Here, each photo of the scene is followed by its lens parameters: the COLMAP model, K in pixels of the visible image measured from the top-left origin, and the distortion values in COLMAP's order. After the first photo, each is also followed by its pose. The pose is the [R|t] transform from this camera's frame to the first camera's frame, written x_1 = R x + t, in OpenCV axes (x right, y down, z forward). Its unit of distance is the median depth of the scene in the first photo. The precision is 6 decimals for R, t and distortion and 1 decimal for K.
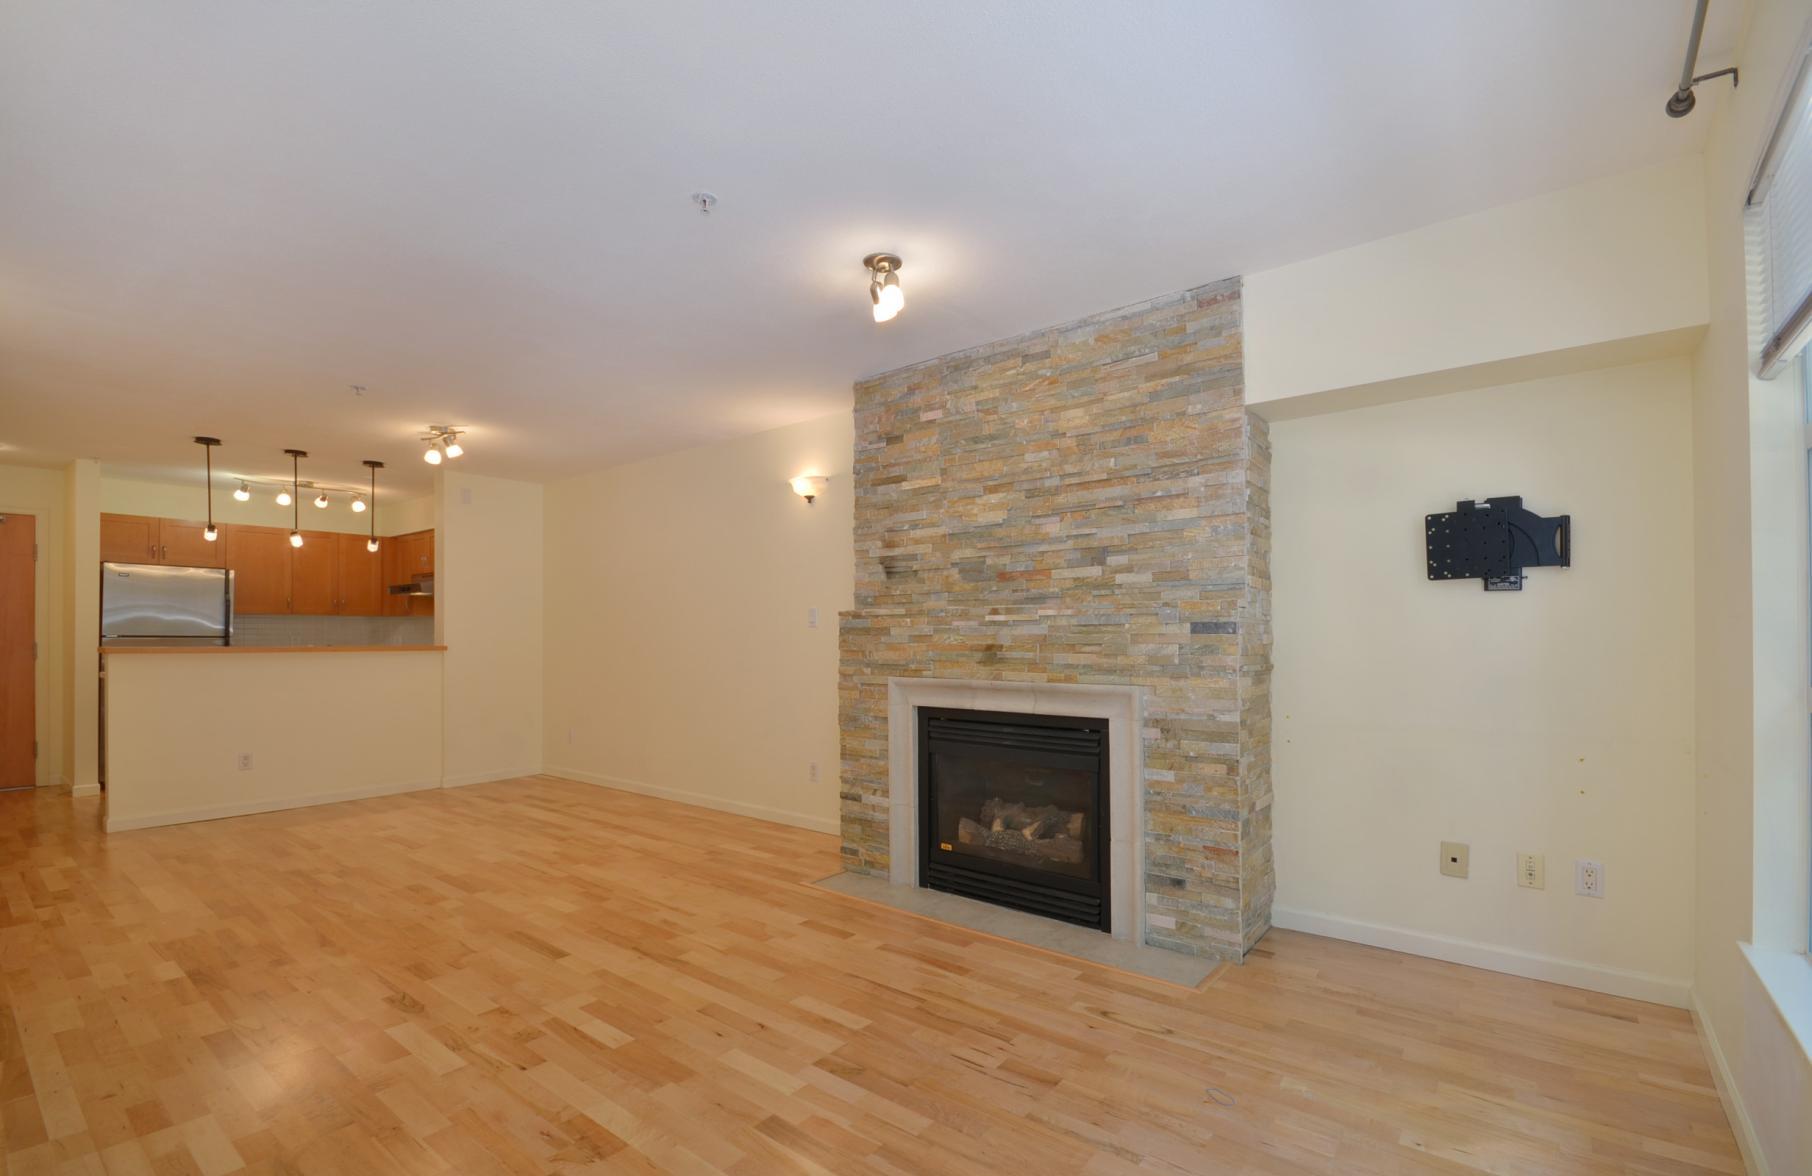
lens RADIAL K [[774.9, 0, 910.5], [0, 774.9, 638.9], [0, 0, 1]] dist [-0.002458, -0.000041]
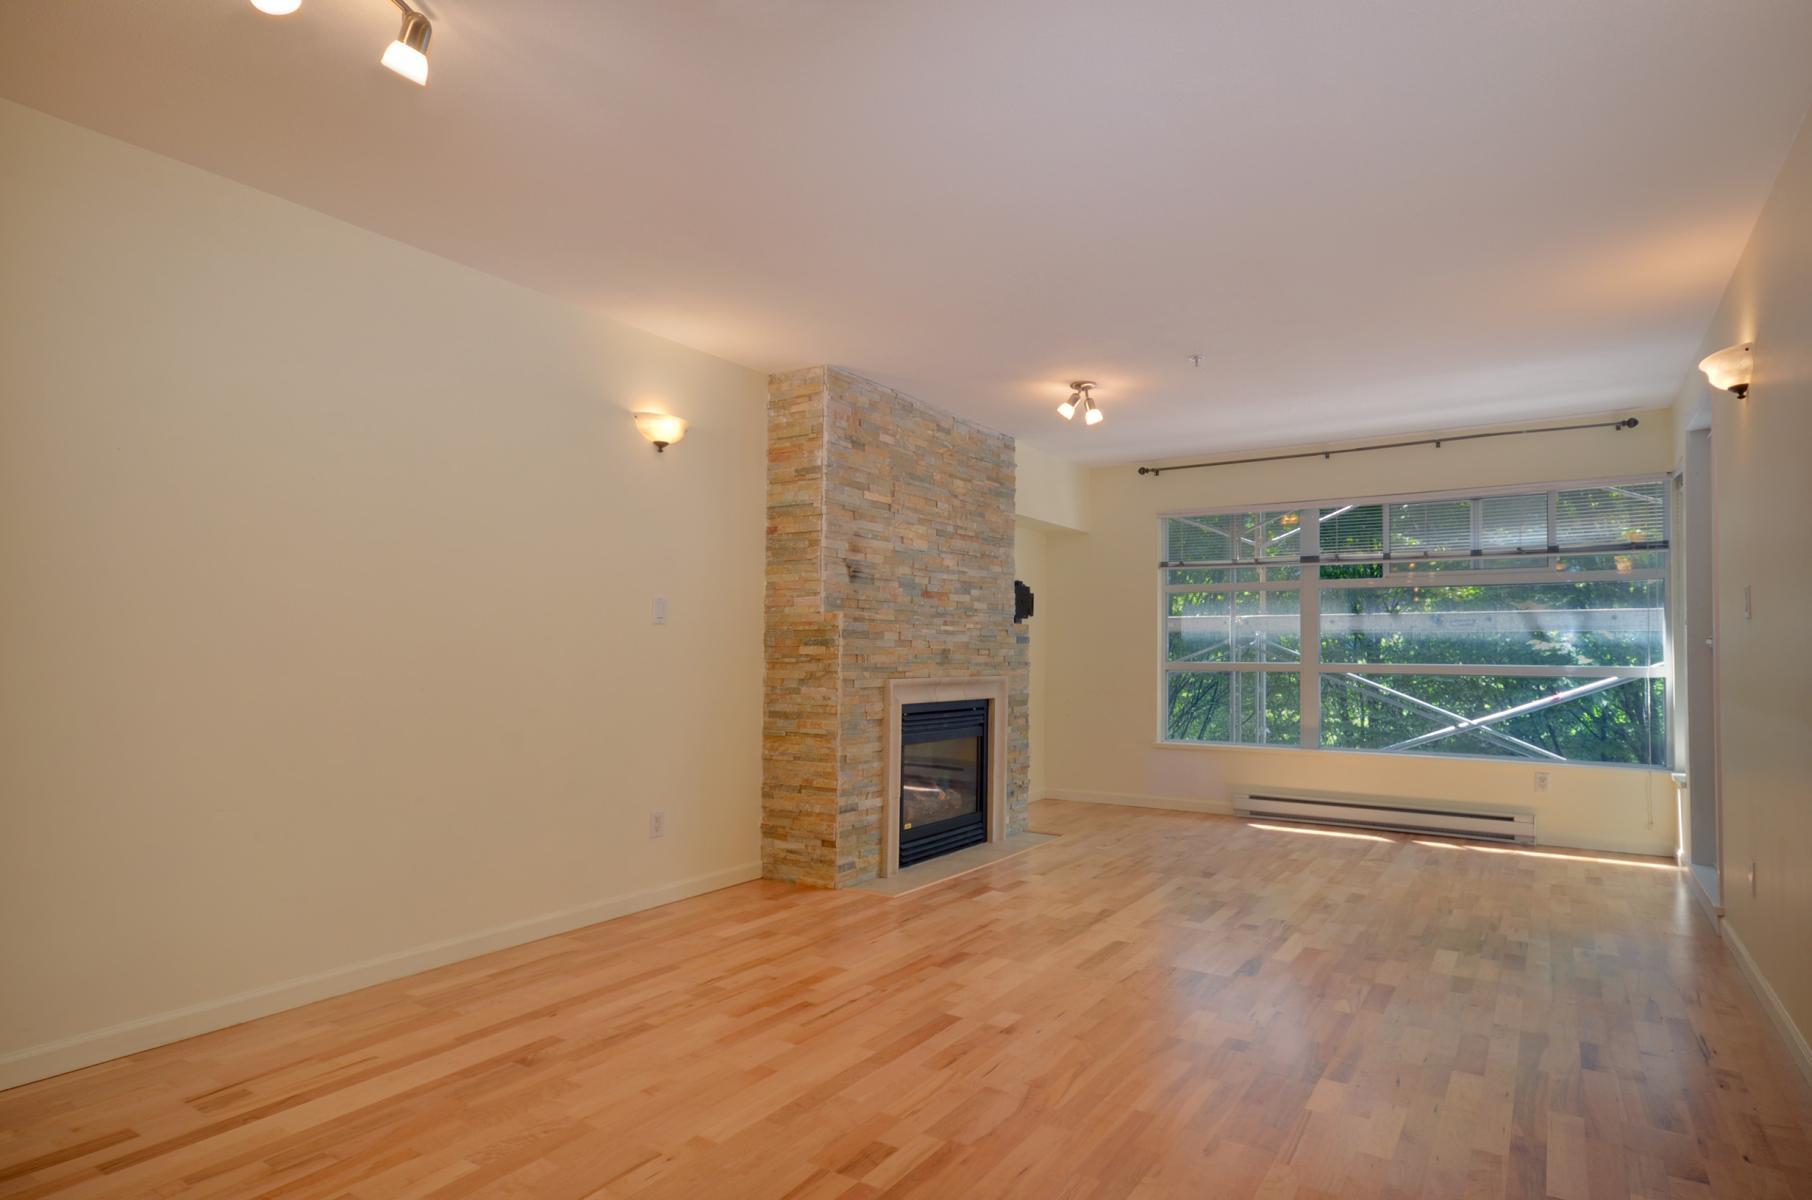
lens RADIAL K [[1023.8, 0, 908.0], [0, 1023.8, 641.9], [0, 0, 1]] dist [0.027501, -0.000026]
pose [[-0.086453, 0.014878, 0.996145, -1.477335], [-0.003836, 0.999876, -0.015267, 0.020429], [-0.996249, -0.005141, -0.086385, 1.145793]]
